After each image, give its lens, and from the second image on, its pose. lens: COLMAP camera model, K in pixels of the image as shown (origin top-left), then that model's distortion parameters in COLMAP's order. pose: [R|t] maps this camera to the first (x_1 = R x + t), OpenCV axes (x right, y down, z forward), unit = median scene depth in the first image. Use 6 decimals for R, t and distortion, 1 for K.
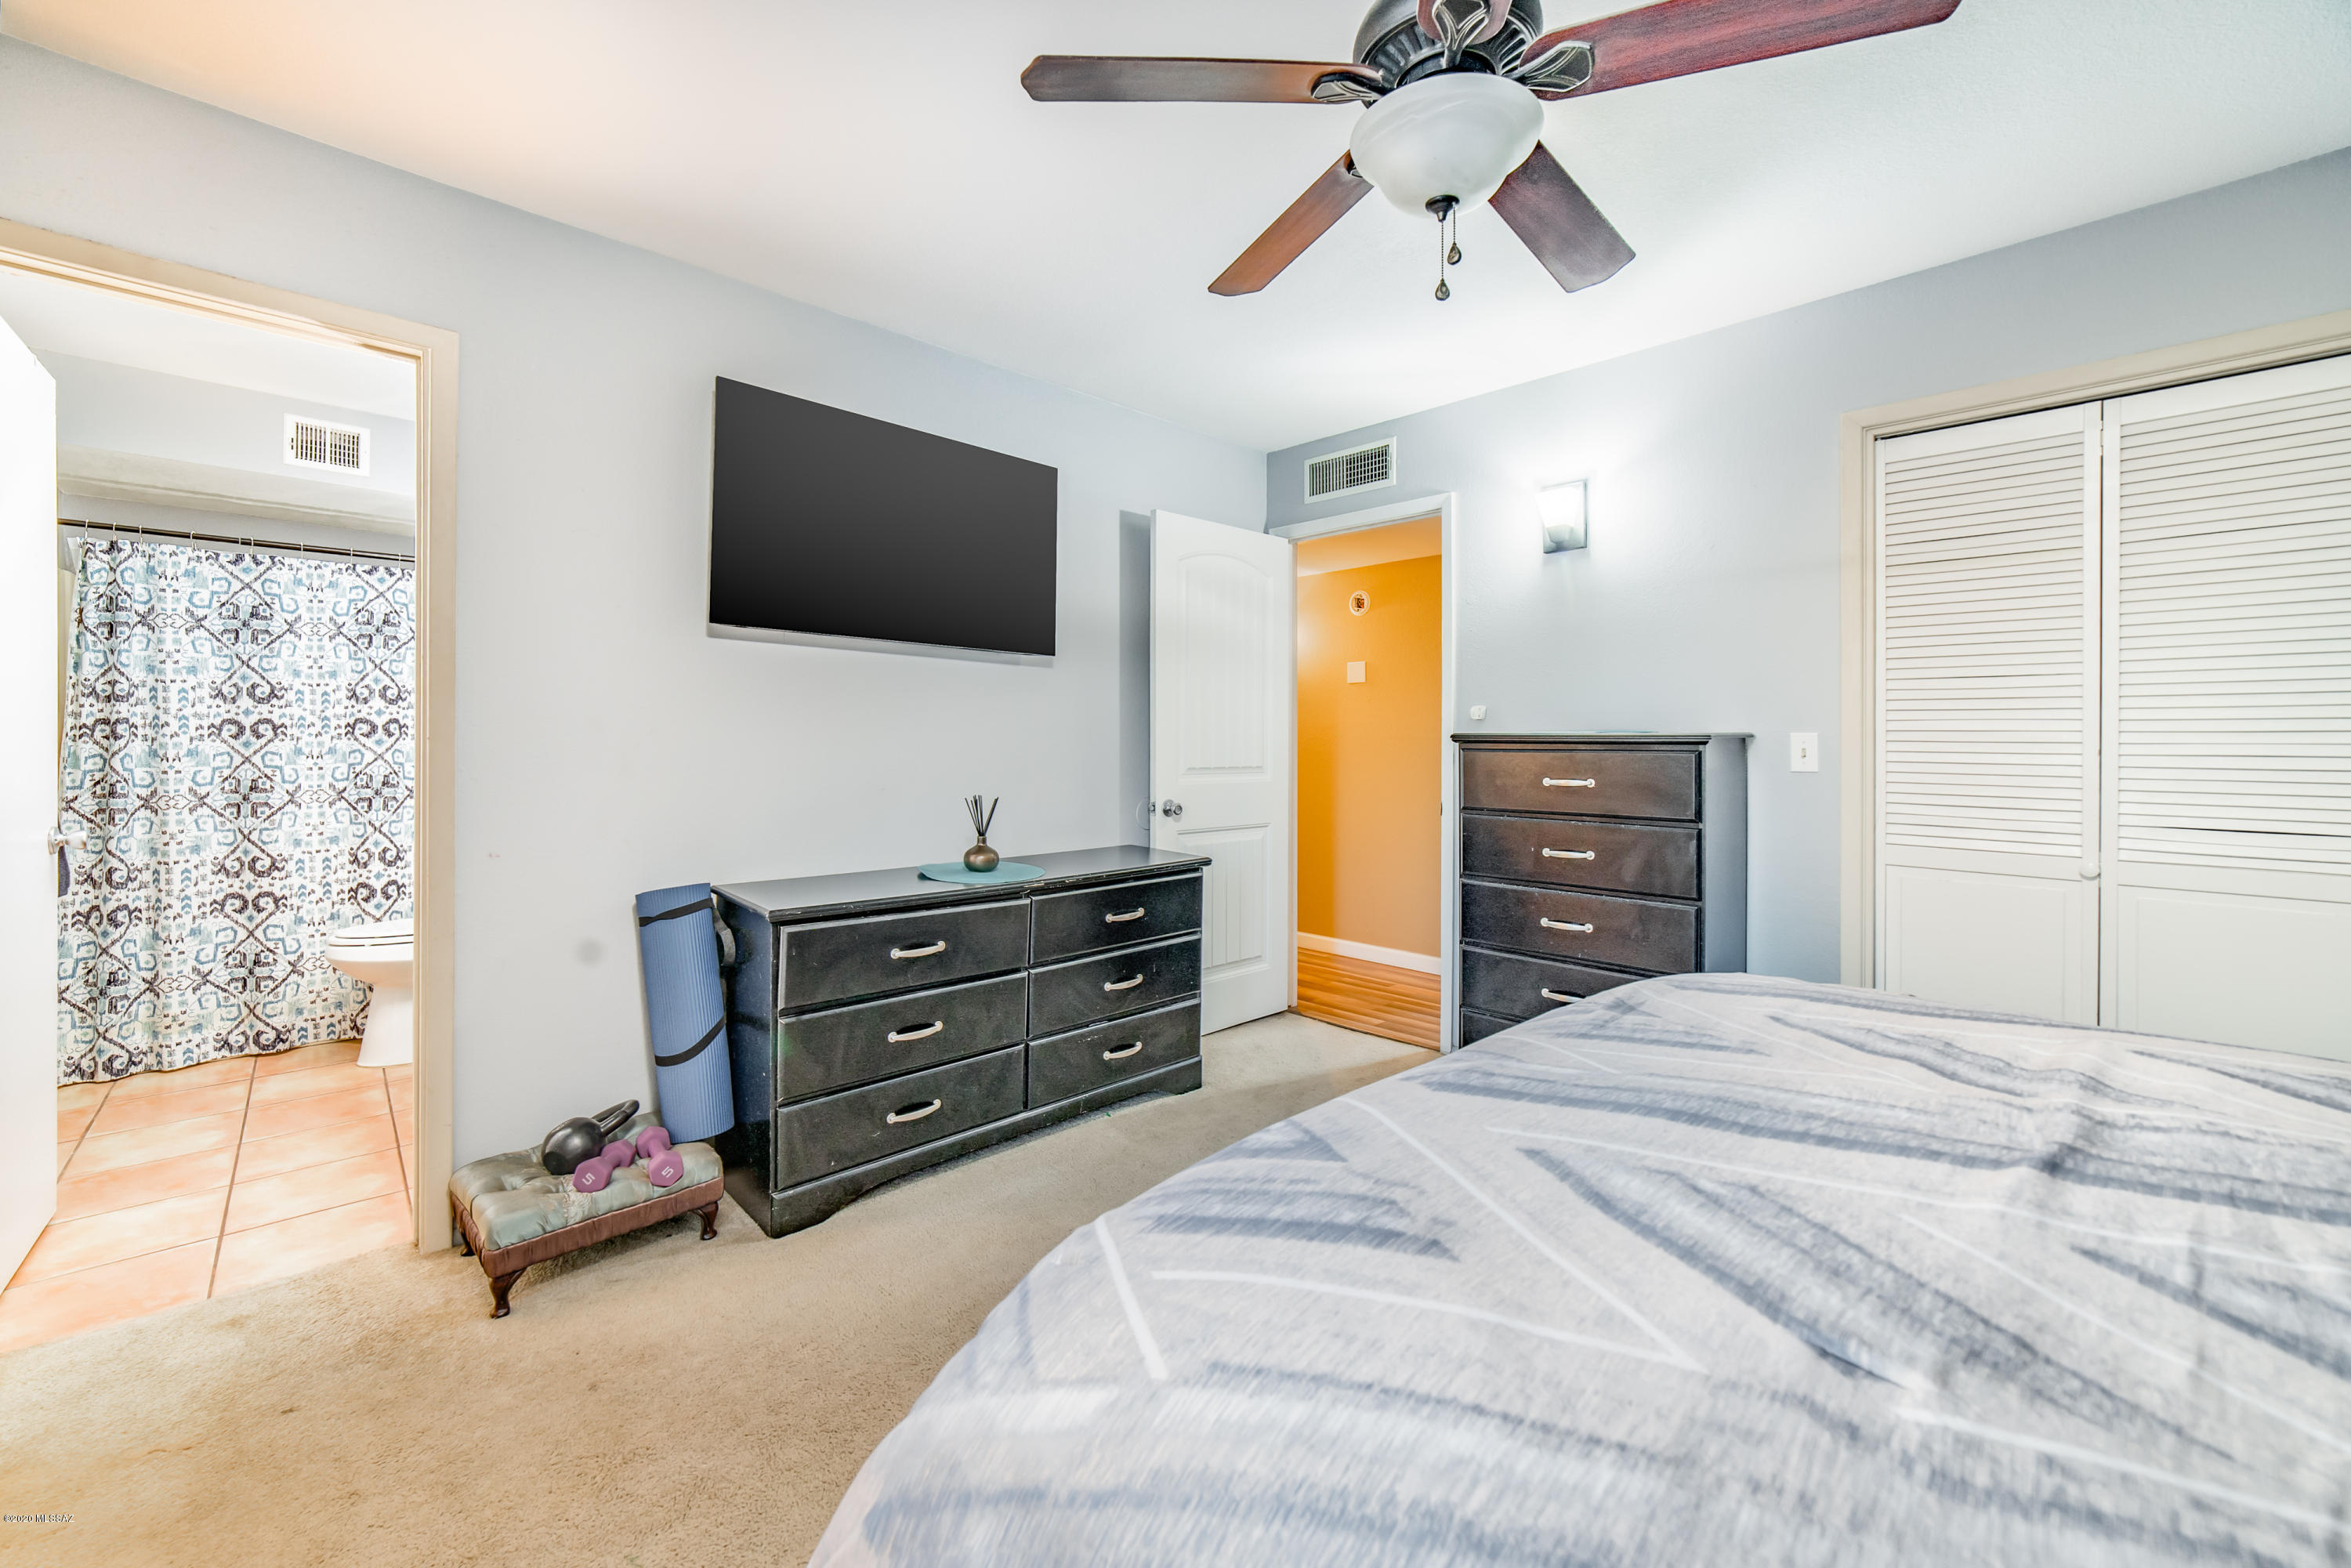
lens RADIAL K [[949.8, 0, 1172.7], [0, 949.8, 762.1], [0, 0, 1]] dist [-0.014917, 0.004810]
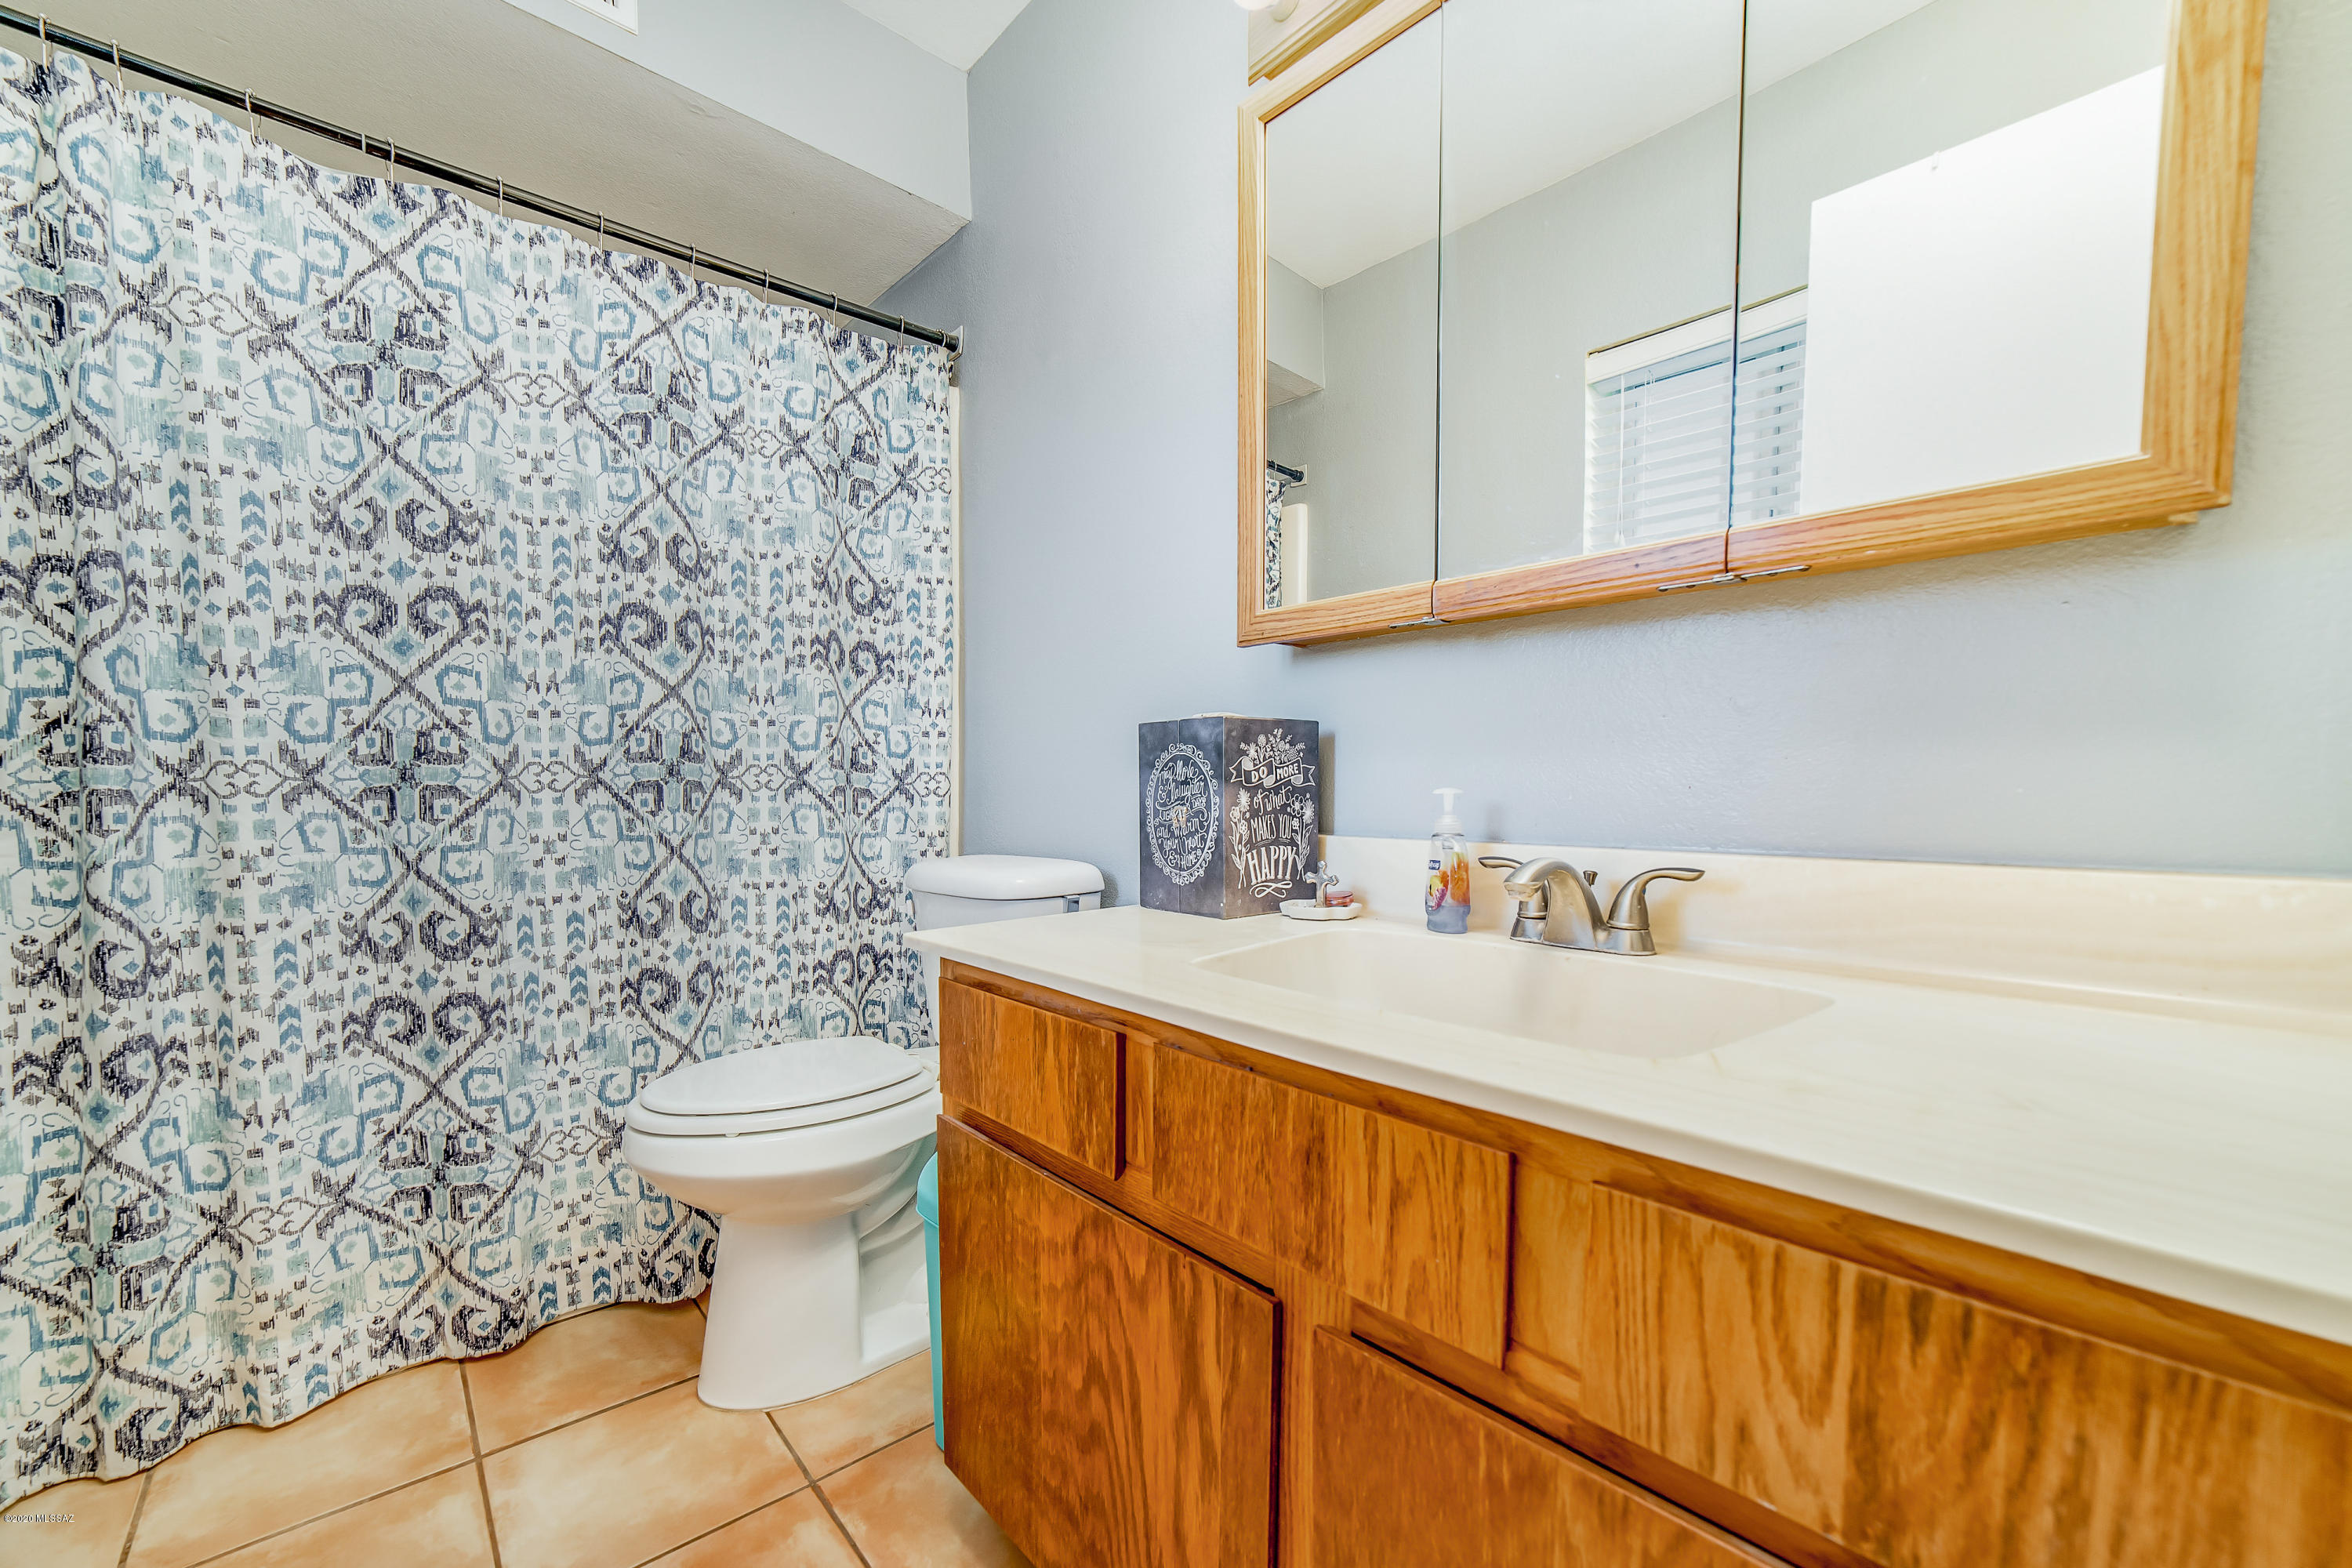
lens RADIAL K [[950.2, 0, 1158.9], [0, 950.2, 866.0], [0, 0, 1]] dist [-0.014917, 0.004810]
pose [[0.999528, 0.001214, -0.030704, -0.636889], [0.000748, 0.997962, 0.063804, 0.052606], [0.030719, -0.063797, 0.997490, 0.586432]]
